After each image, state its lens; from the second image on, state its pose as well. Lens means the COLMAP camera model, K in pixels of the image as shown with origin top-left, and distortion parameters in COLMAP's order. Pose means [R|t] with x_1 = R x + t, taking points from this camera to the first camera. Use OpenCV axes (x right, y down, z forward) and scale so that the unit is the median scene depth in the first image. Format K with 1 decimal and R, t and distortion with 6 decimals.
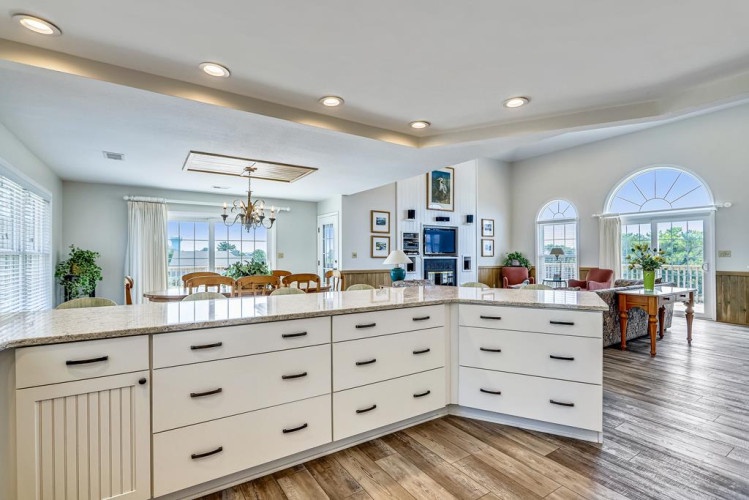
lens RADIAL K [[364.8, 0, 374.6], [0, 364.8, 251.2], [0, 0, 1]] dist [-0.023017, -0.000165]
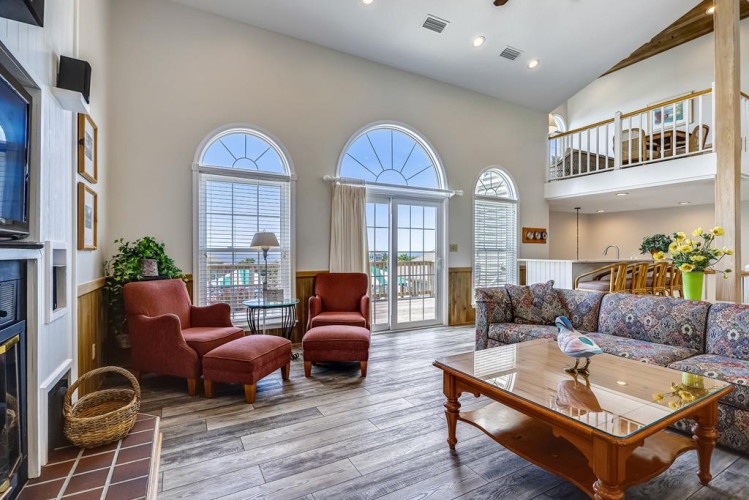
lens RADIAL K [[364.8, 0, 375.3], [0, 364.8, 252.9], [0, 0, 1]] dist [-0.023017, -0.000165]
pose [[0.063330, -0.001030, 0.997992, 0.057557], [-0.012415, 0.999921, 0.001819, 0.016987], [-0.997915, -0.012505, 0.063312, 0.917952]]
